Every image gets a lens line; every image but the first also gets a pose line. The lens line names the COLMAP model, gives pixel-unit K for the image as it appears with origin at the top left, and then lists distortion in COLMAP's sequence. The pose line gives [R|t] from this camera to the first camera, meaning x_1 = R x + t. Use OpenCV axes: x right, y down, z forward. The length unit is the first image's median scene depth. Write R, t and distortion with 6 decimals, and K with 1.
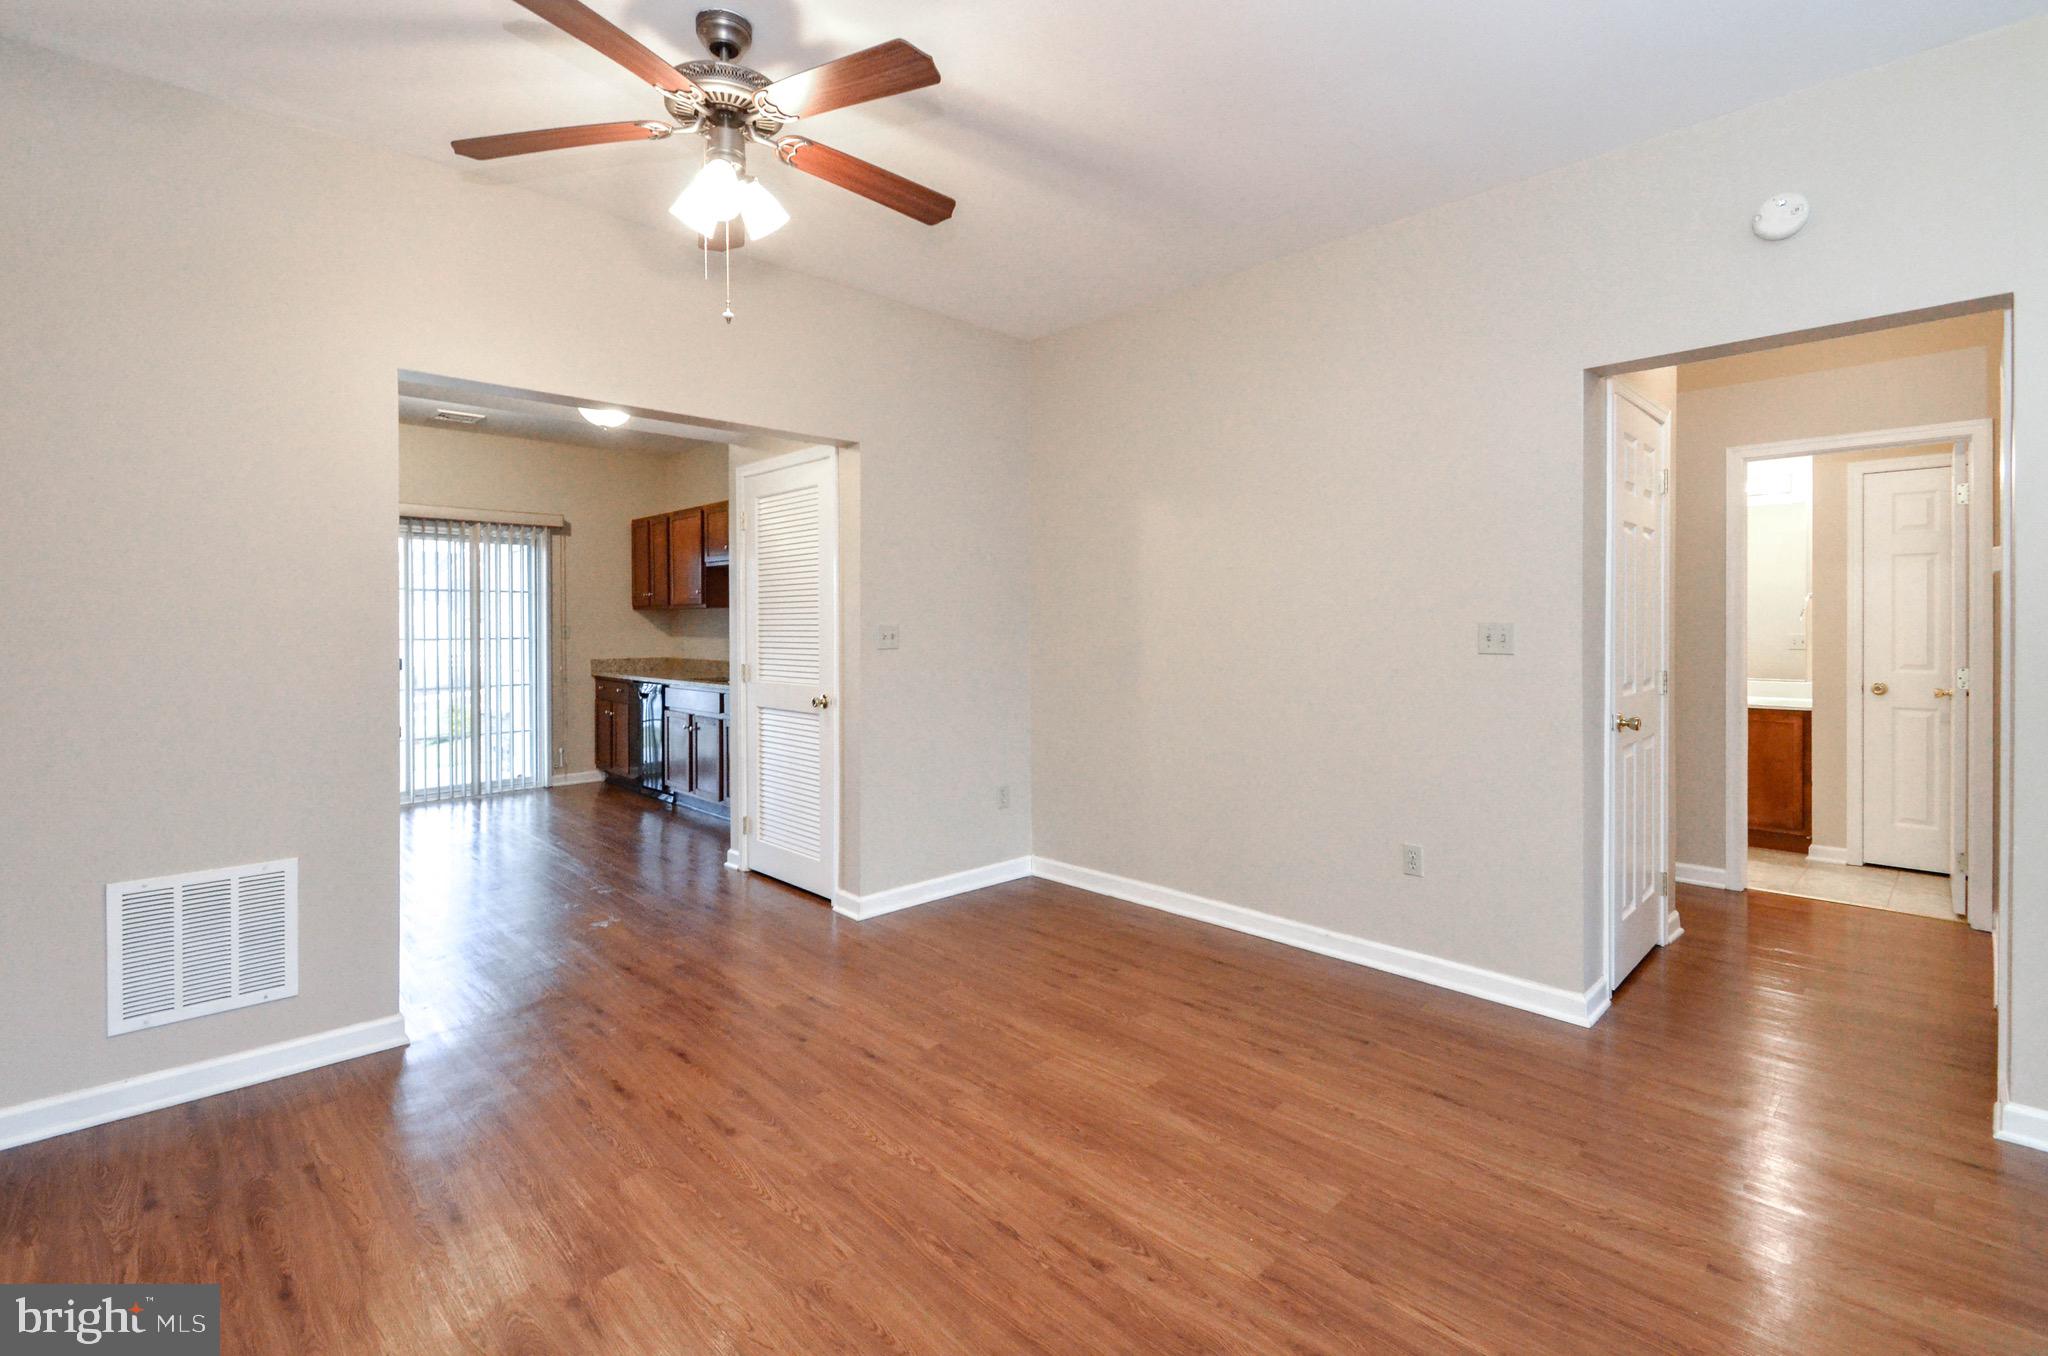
lens RADIAL K [[913.2, 0, 1018.9], [0, 913.2, 618.1], [0, 0, 1]] dist [0.009683, -0.001391]
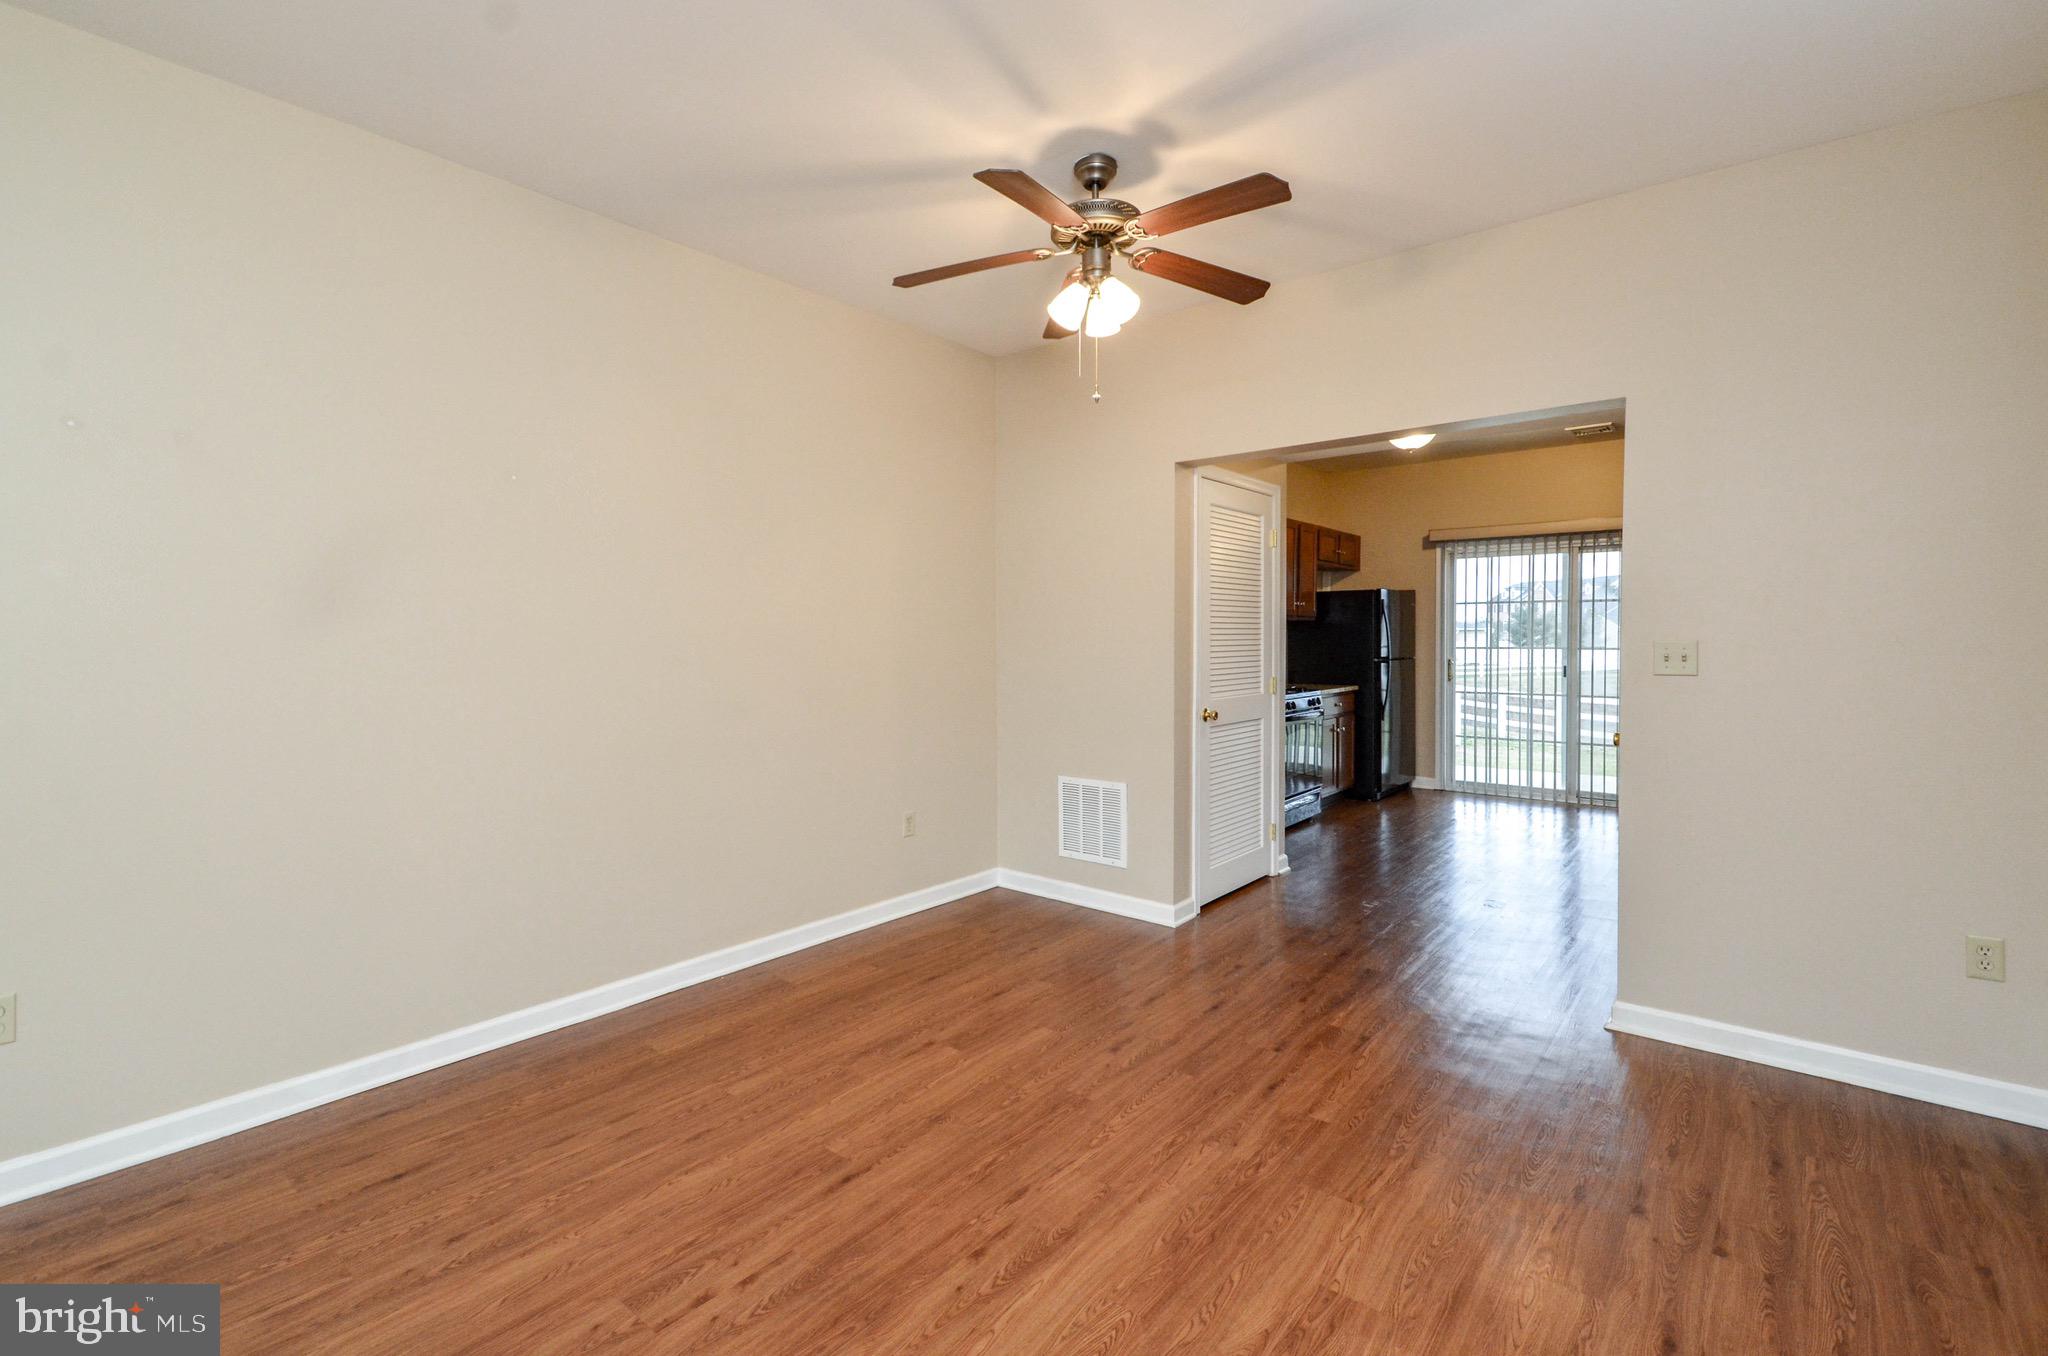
lens RADIAL K [[913.2, 0, 1035.9], [0, 913.2, 636.5], [0, 0, 1]] dist [0.009683, -0.001391]
pose [[0.118843, 0.004378, -0.992903, 0.802910], [0.011248, 0.999920, 0.005755, -0.009256], [0.992849, -0.011852, 0.118784, 0.666533]]
